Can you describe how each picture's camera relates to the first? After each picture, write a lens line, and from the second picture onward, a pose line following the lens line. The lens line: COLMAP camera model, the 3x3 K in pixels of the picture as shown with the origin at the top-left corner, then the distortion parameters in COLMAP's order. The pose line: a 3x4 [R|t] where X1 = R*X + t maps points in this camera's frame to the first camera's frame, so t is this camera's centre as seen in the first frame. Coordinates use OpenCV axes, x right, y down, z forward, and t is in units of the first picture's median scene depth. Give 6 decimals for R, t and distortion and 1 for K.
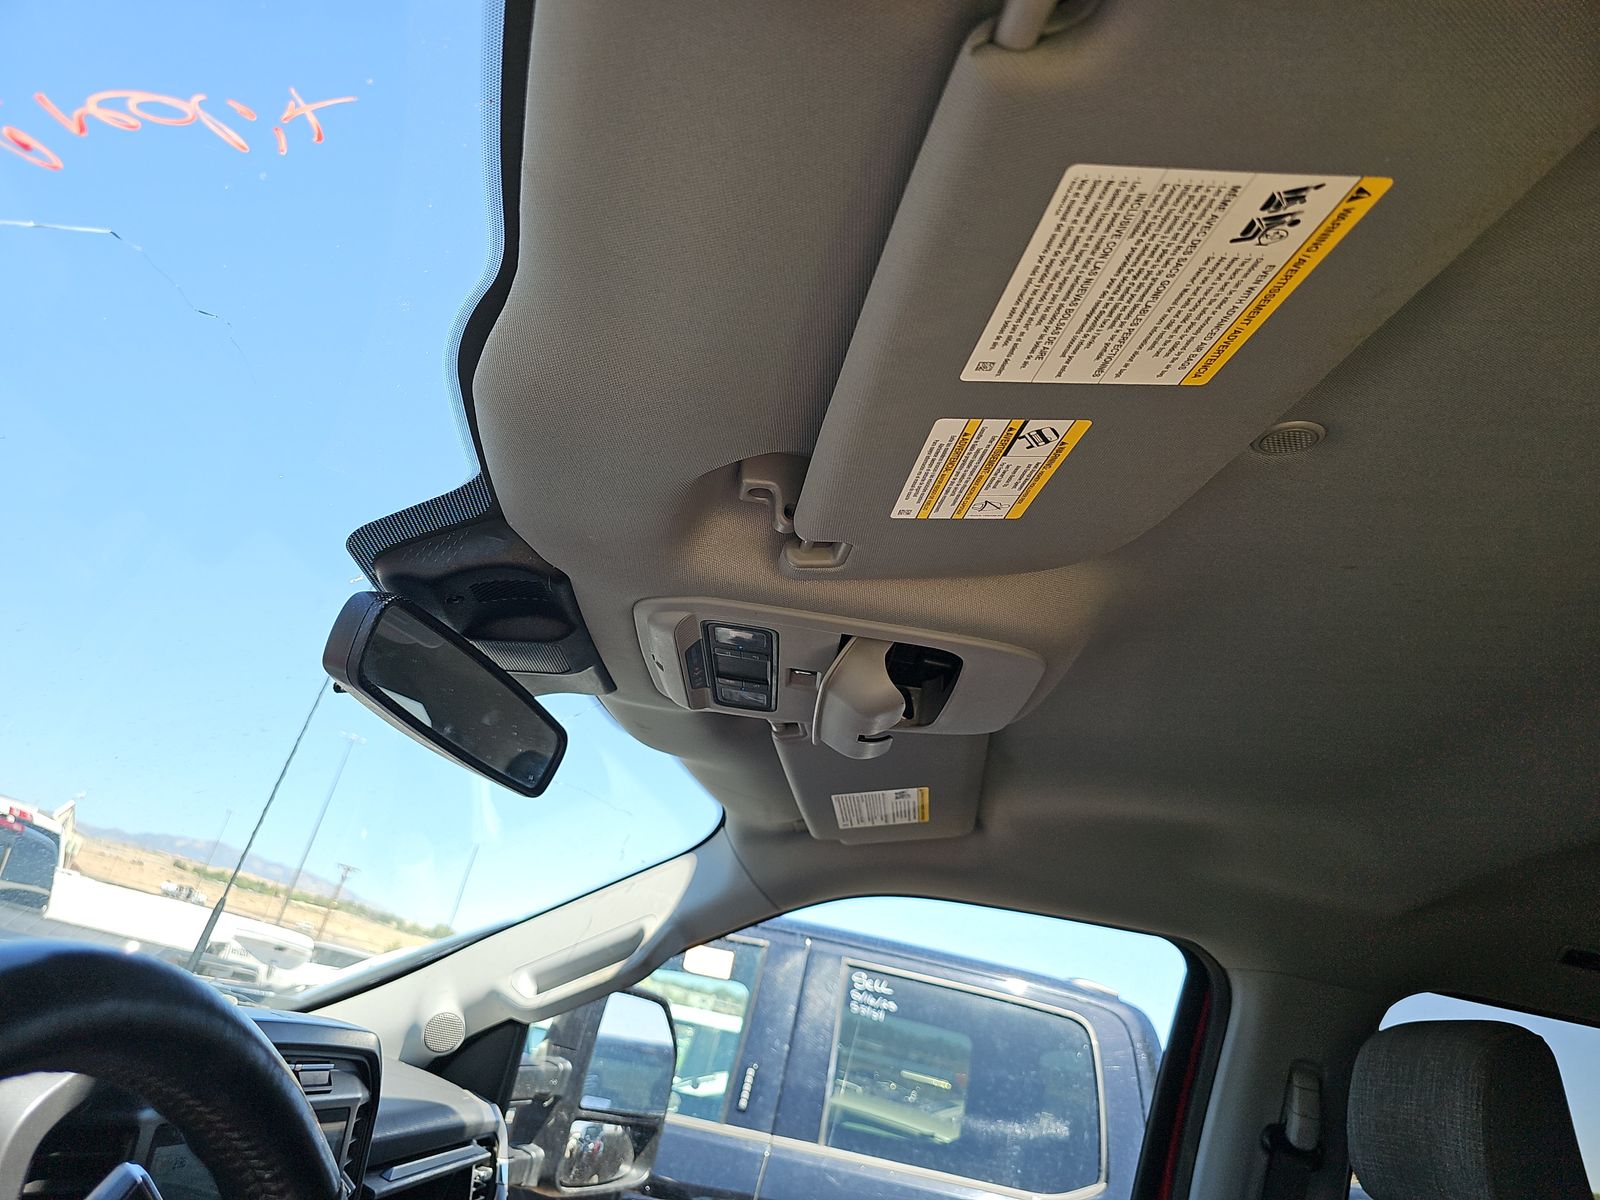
lens RADIAL K [[1074.4, 0, 796.0], [0, 1074.4, 606.5], [0, 0, 1]] dist [0.040060, -0.040642]
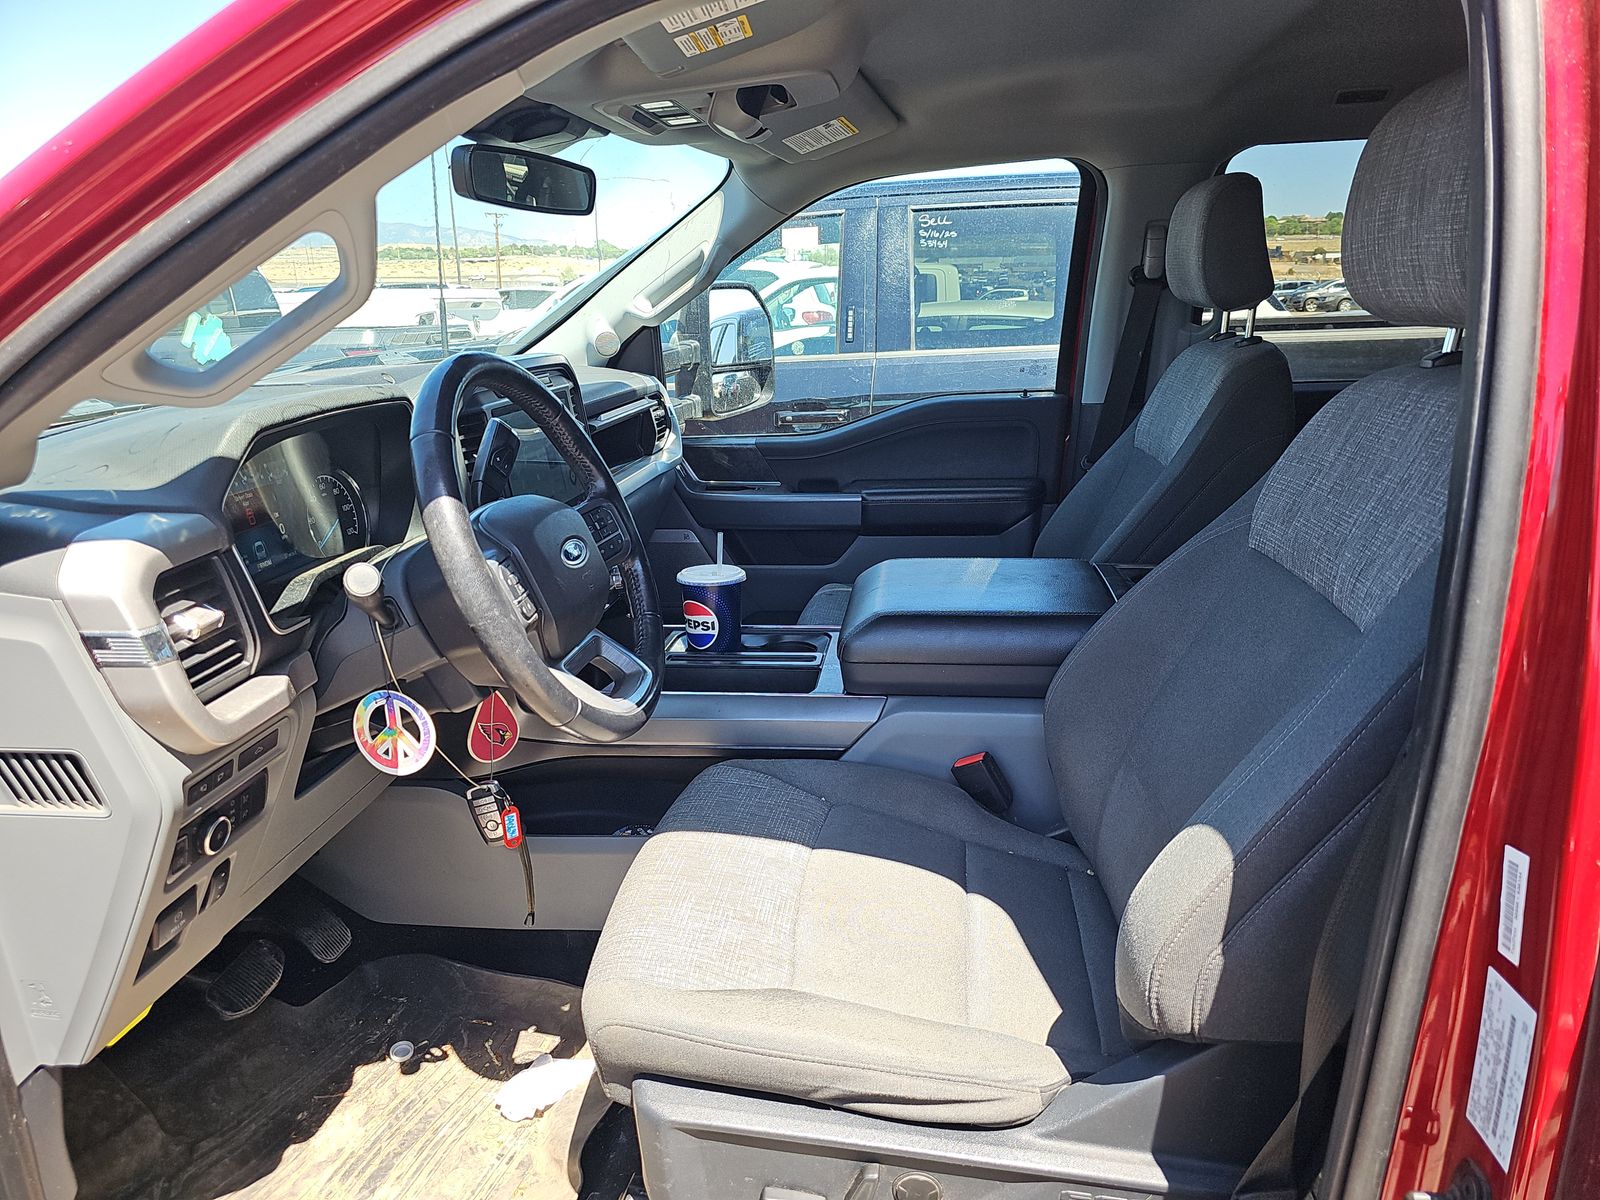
lens RADIAL K [[1074.4, 0, 794.6], [0, 1074.4, 603.8], [0, 0, 1]] dist [0.040060, -0.040642]
pose [[0.959251, -0.186245, -0.212484, 0.198270], [0.277958, 0.757092, 0.591228, -0.172393], [0.050756, -0.626198, 0.778010, -0.444879]]
